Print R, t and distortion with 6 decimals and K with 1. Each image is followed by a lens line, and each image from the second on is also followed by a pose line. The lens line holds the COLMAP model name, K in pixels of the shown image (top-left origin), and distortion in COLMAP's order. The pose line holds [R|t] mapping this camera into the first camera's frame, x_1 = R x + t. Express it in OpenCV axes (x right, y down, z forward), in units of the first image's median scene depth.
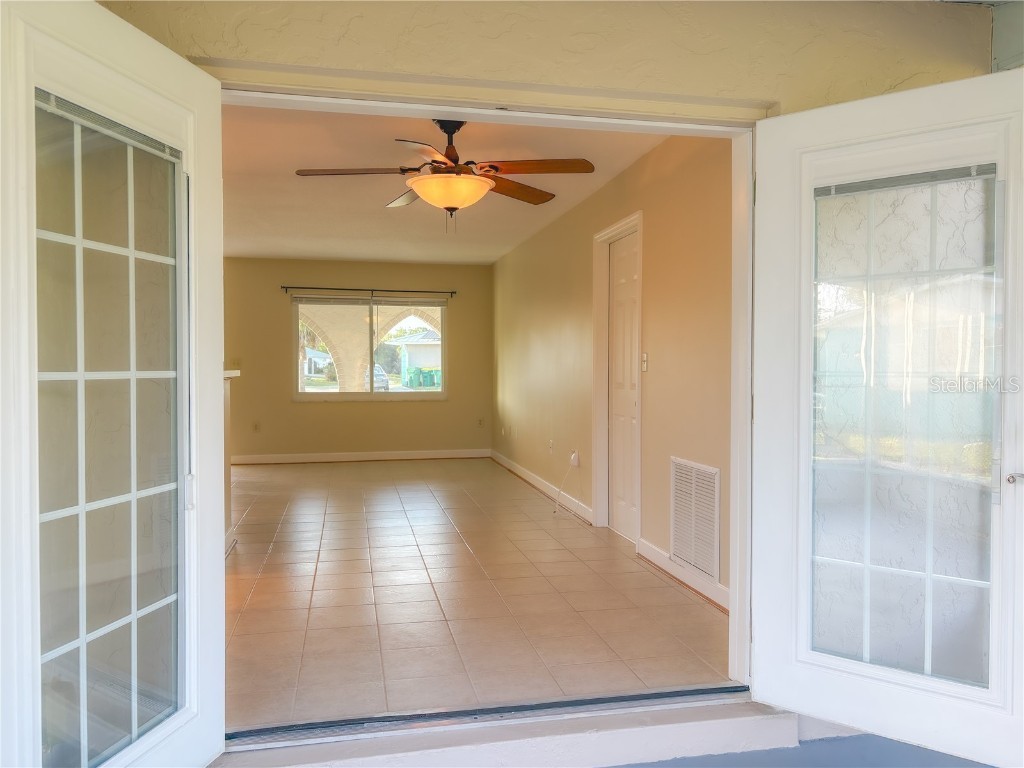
lens RADIAL K [[775.5, 0, 512.0], [0, 775.5, 384.0], [0, 0, 1]] dist [0.047592, -0.126298]
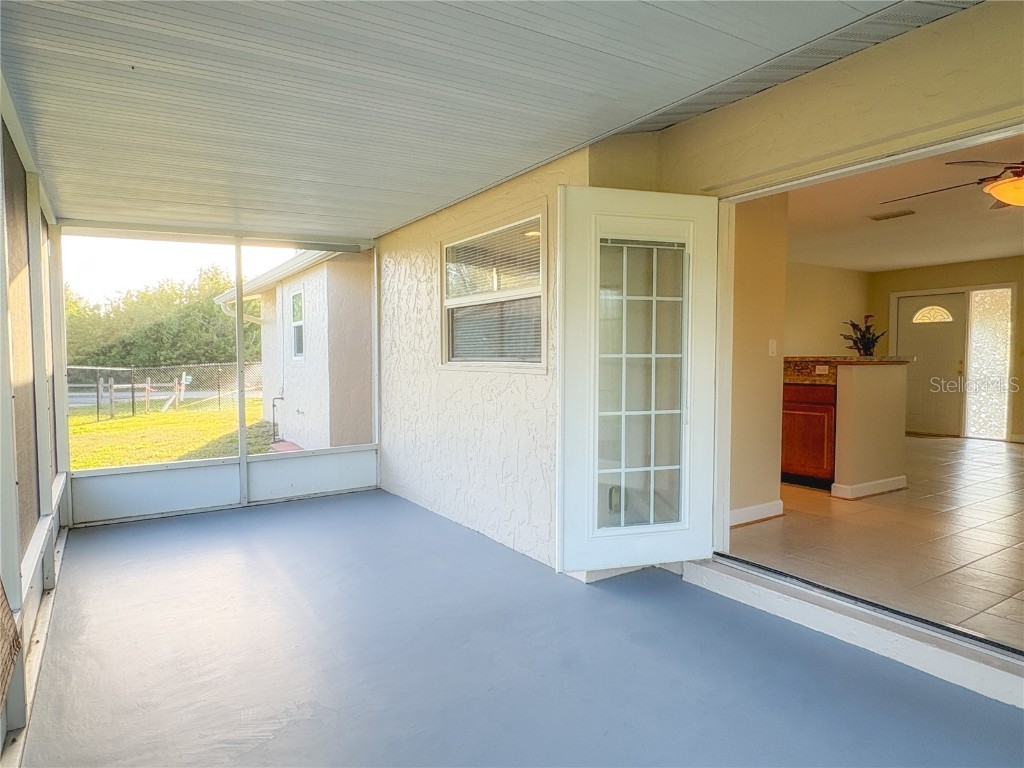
lens RADIAL K [[629.7, 0, 512.0], [0, 629.7, 384.0], [0, 0, 1]] dist [0.000769, 0.001566]
pose [[0.342112, 0.043931, -0.938632, 0.944098], [-0.014349, 0.999034, 0.041529, -0.001623], [0.939549, -0.000739, 0.342412, 0.036290]]
